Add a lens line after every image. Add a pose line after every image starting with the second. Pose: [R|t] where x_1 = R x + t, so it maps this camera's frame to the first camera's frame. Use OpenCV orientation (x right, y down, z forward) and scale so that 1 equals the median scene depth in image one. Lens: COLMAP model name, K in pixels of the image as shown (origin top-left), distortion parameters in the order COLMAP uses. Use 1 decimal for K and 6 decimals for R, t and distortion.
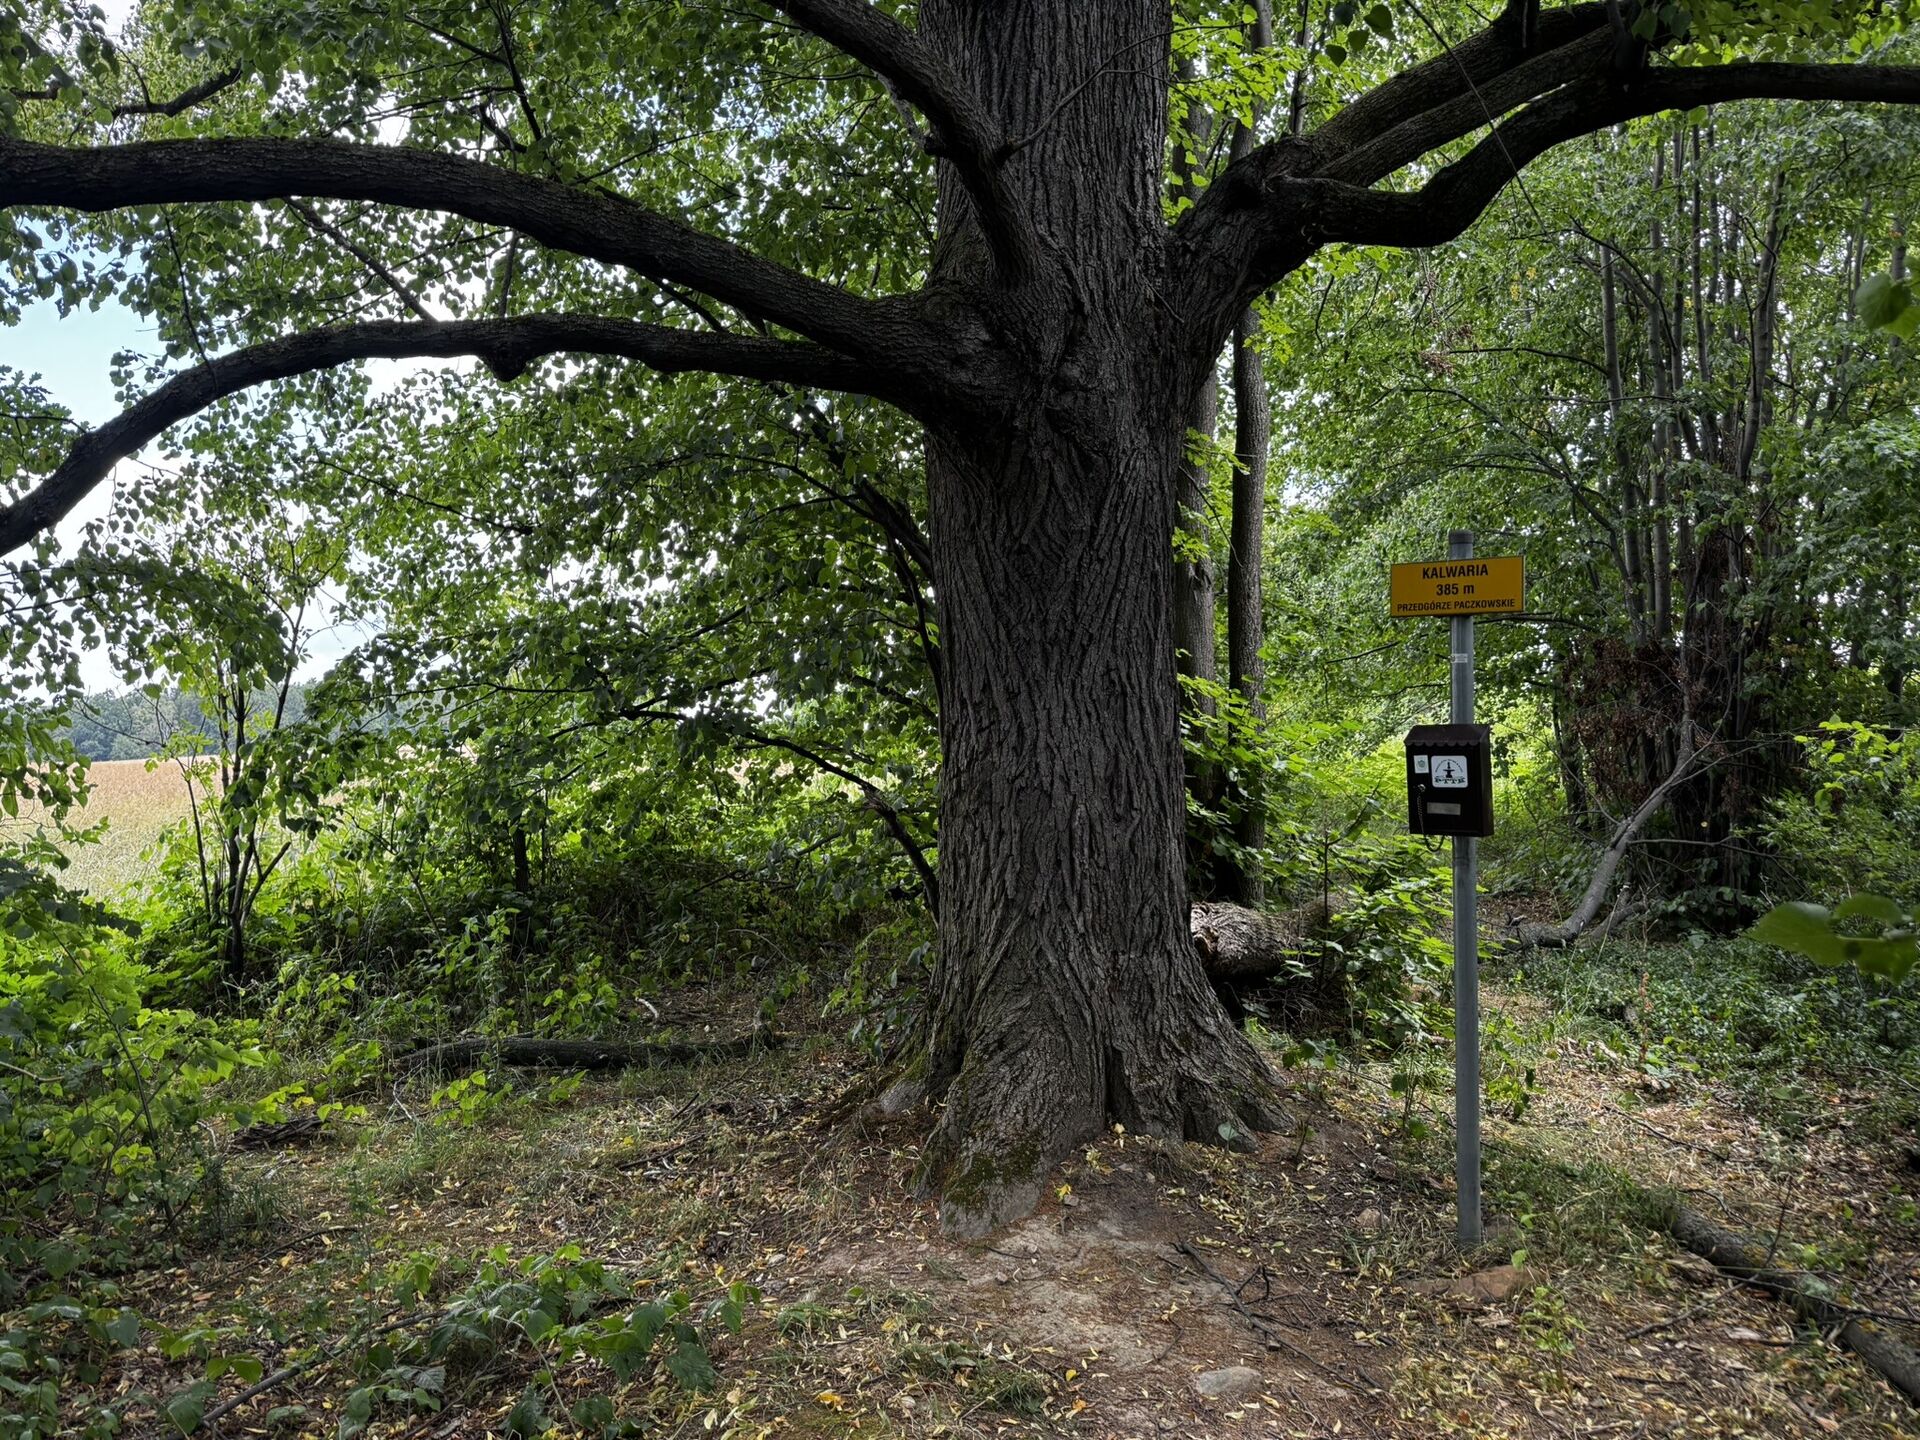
lens RADIAL K [[1366.1, 0, 960.4], [0, 1366.1, 721.6], [0, 0, 1]] dist [0.145691, -0.196014]
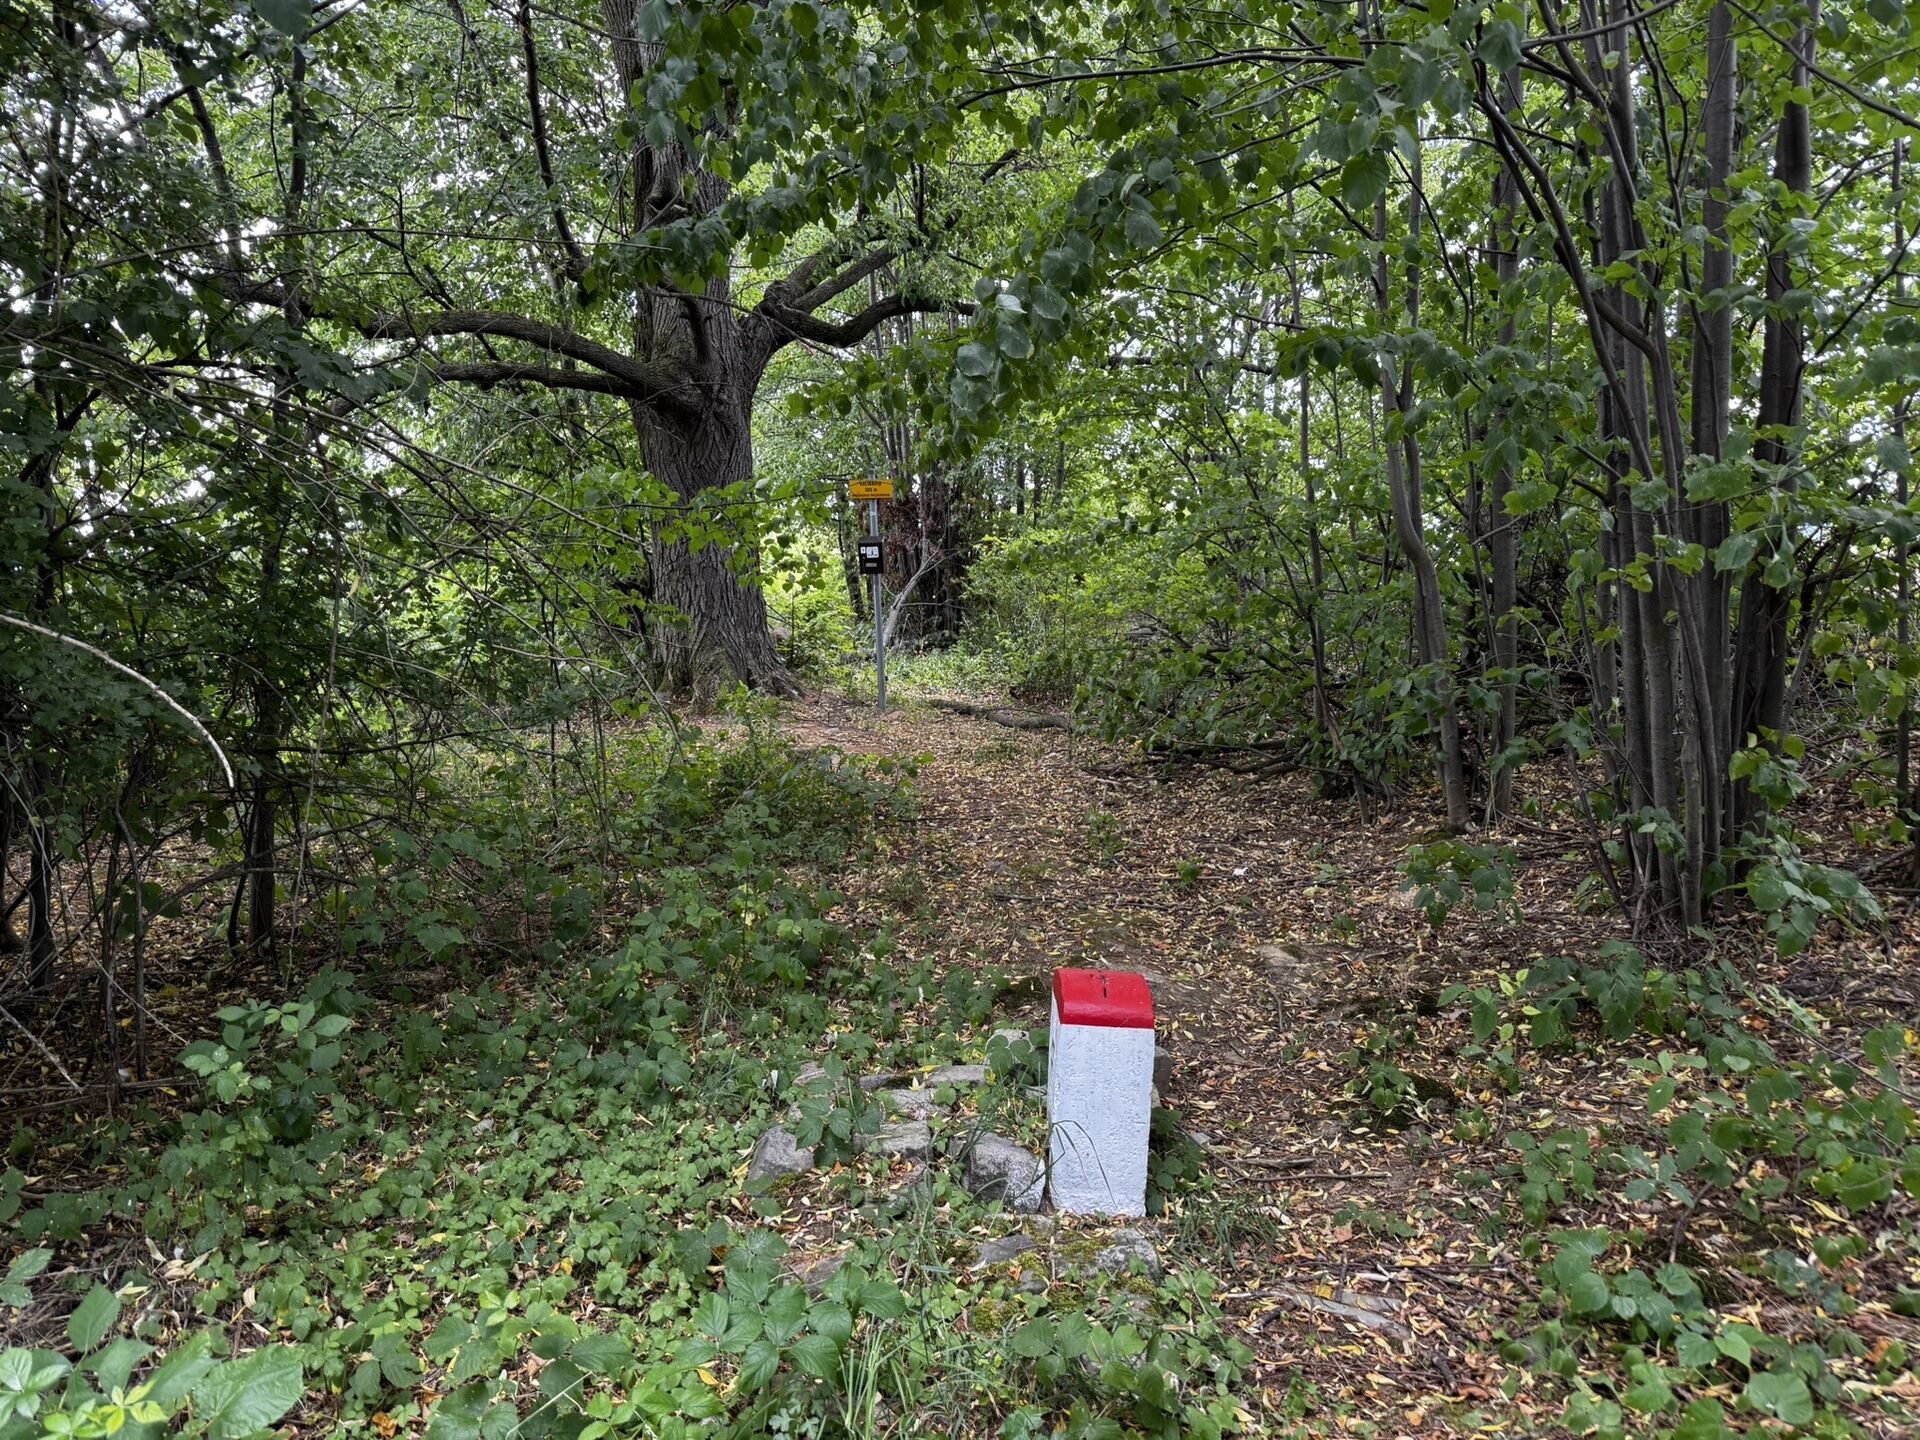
lens RADIAL K [[1366.1, 0, 960.4], [0, 1366.1, 721.6], [0, 0, 1]] dist [0.145691, -0.196014]
pose [[0.865181, -0.088663, 0.493560, -0.621990], [0.030540, 0.991734, 0.124620, 0.023768], [-0.500530, -0.092746, 0.860737, -1.054899]]
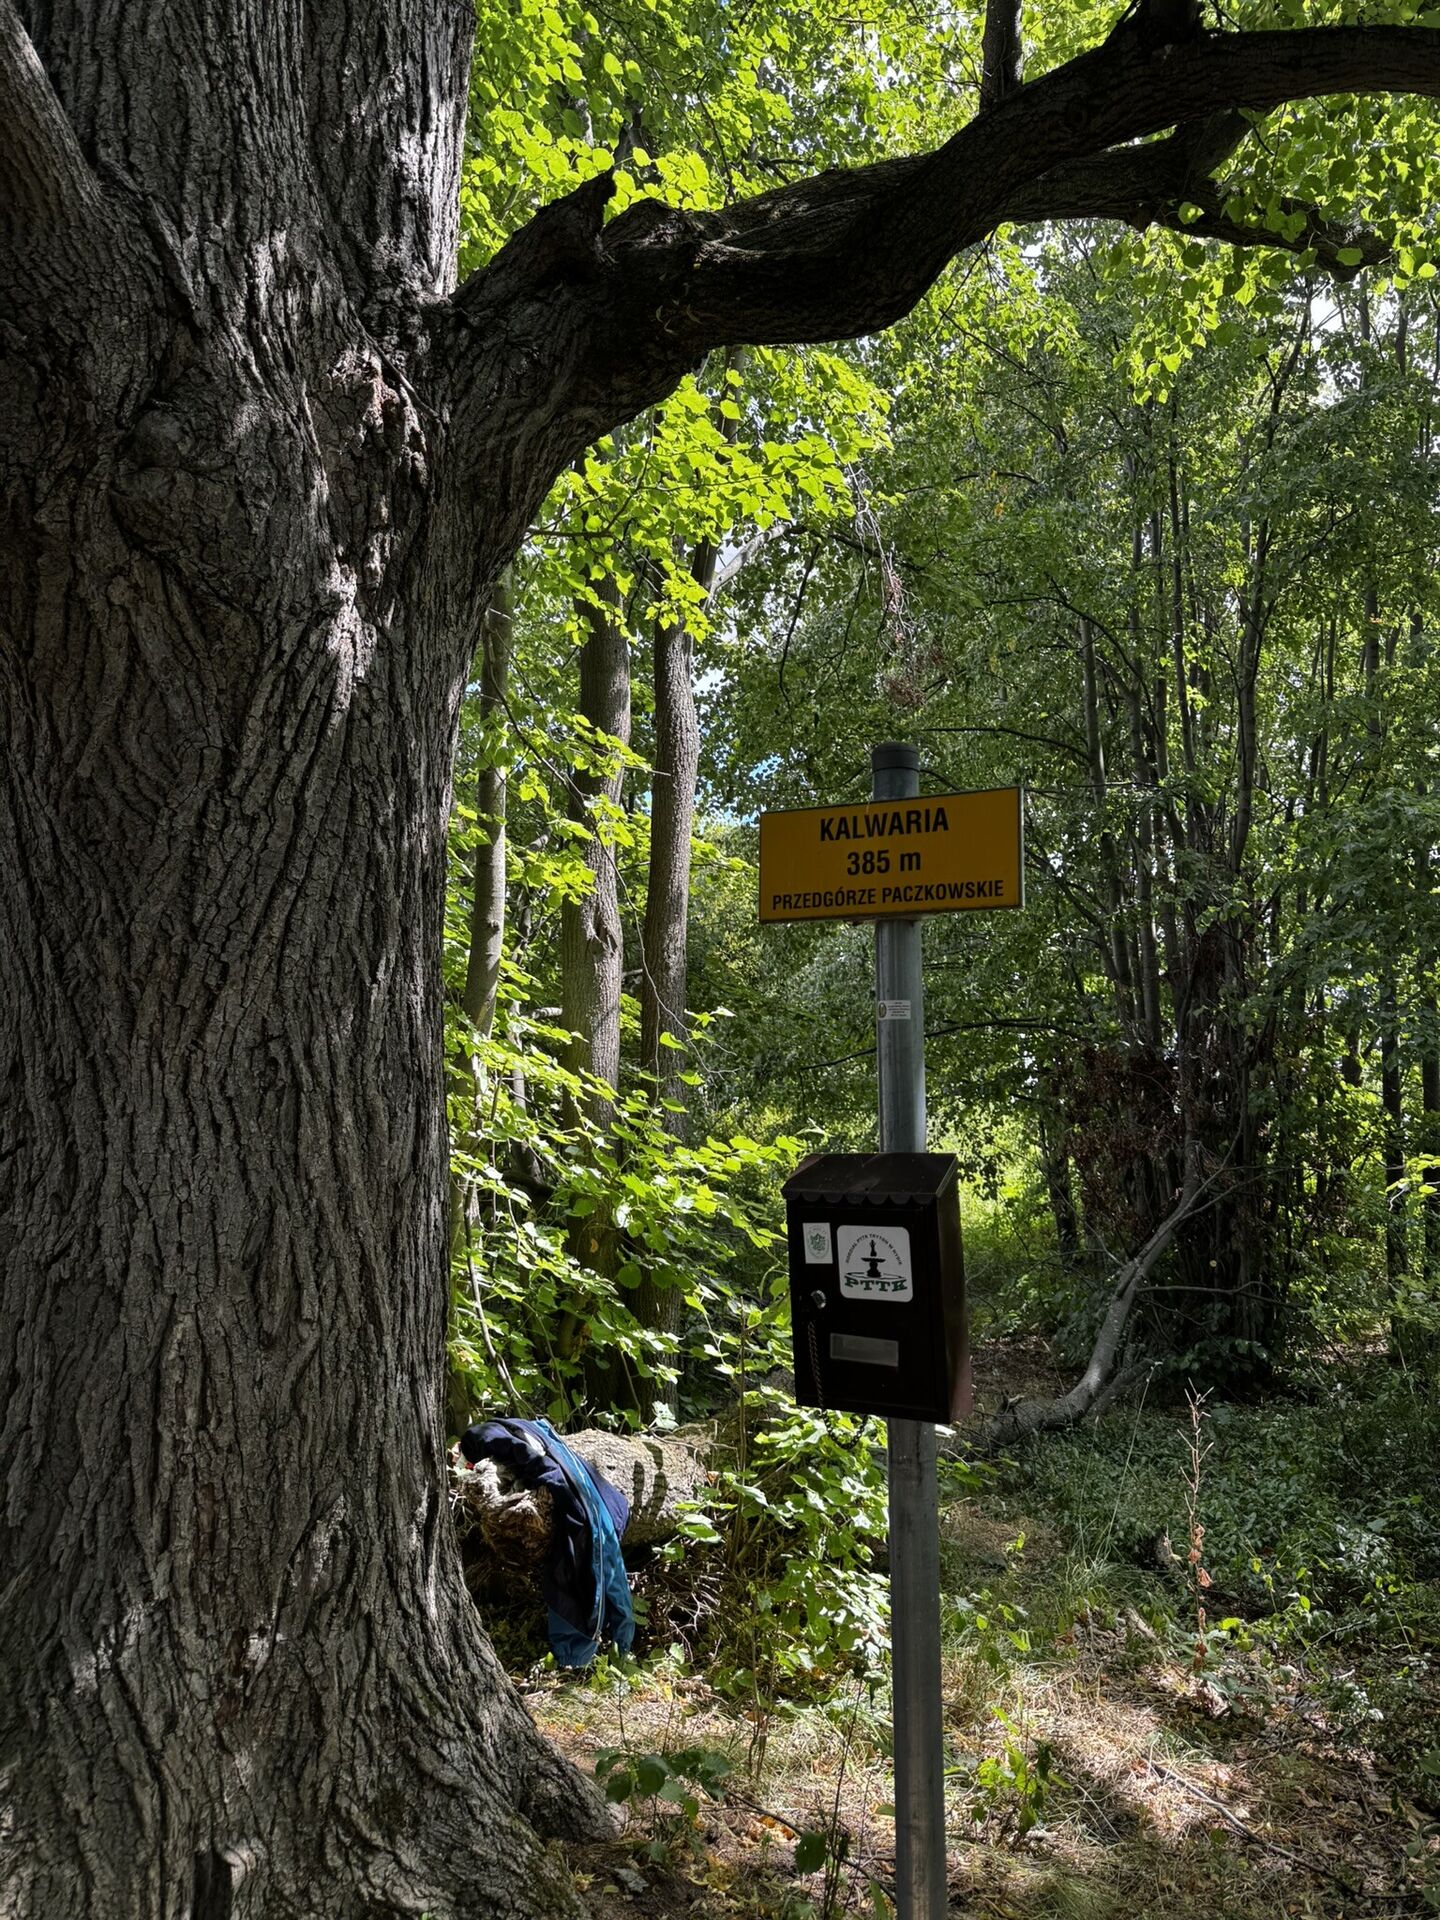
lens RADIAL K [[1366.1, 0, 718.0], [0, 1366.1, 969.2], [0, 0, 1]] dist [0.145691, -0.196014]
pose [[0.984137, 0.027969, 0.175193, 0.141789], [-0.006895, 0.992779, -0.119762, -0.002236], [-0.177277, 0.116654, 0.977223, 0.365225]]
